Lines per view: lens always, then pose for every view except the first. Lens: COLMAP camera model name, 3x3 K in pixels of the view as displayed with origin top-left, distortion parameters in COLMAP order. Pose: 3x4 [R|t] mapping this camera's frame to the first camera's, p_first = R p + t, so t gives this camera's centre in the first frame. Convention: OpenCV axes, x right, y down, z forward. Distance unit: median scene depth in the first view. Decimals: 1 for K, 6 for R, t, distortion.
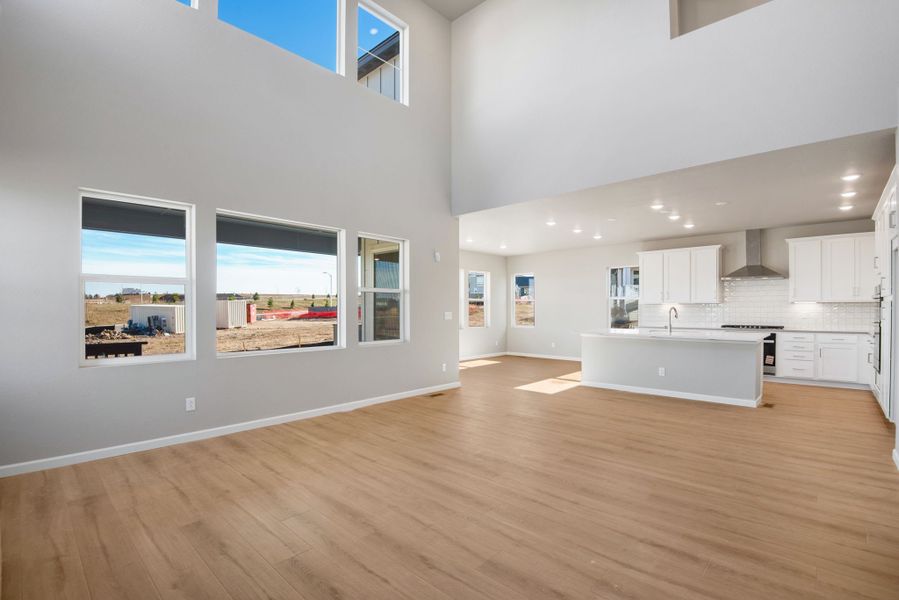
lens RADIAL K [[414.3, 0, 442.9], [0, 414.3, 300.0], [0, 0, 1]] dist [-0.003191, -0.000529]
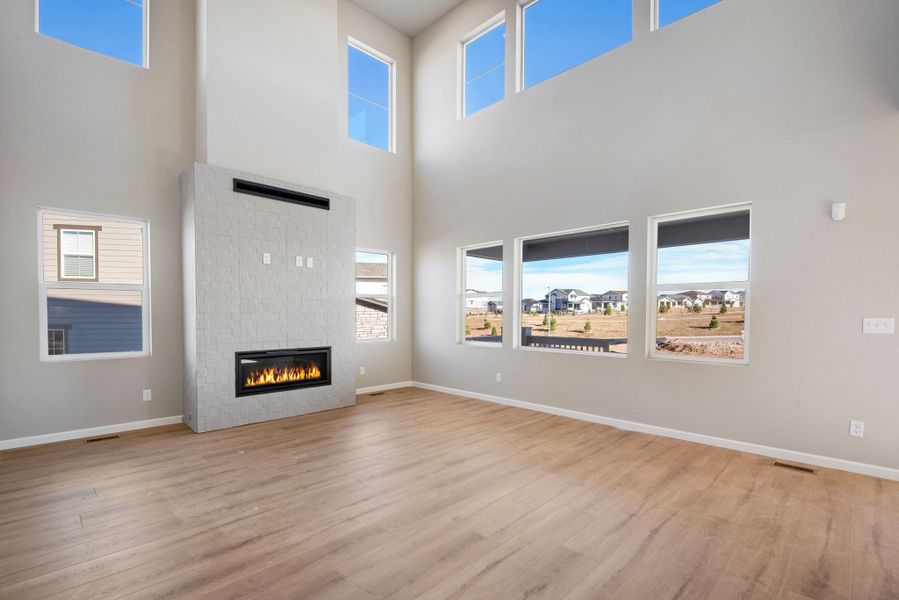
lens RADIAL K [[414.3, 0, 442.9], [0, 414.3, 300.0], [0, 0, 1]] dist [-0.003191, -0.000529]
pose [[-0.053917, -0.036105, -0.997892, 0.868695], [0.026350, 0.998947, -0.037567, 0.027804], [0.998198, -0.028320, -0.052909, 0.884783]]
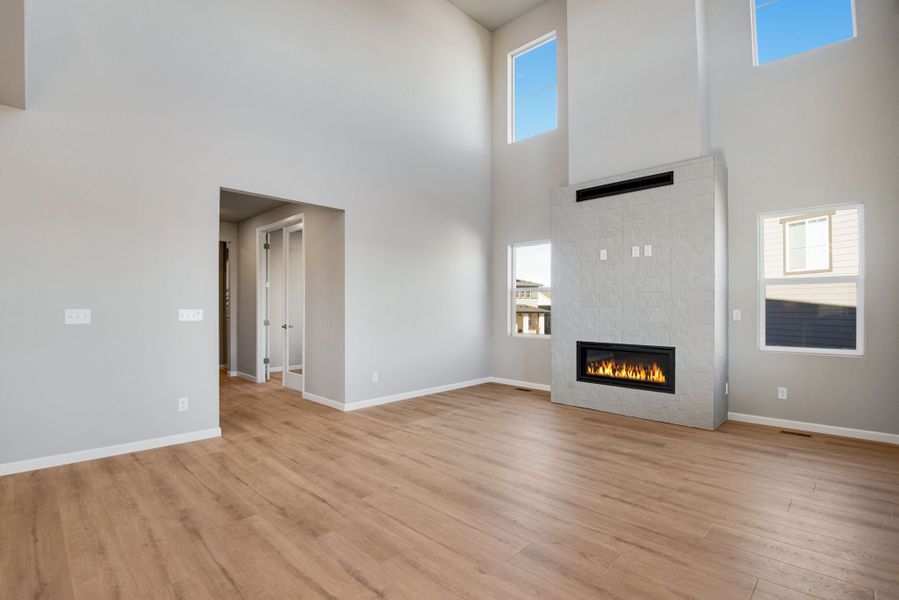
lens RADIAL K [[420.4, 0, 440.6], [0, 420.4, 307.6], [0, 0, 1]] dist [-0.000629, -0.000292]
pose [[-0.999231, -0.004133, 0.038991, 0.105819], [-0.004960, 0.999764, -0.021137, 0.036658], [-0.038894, -0.021314, -0.999016, 1.614486]]
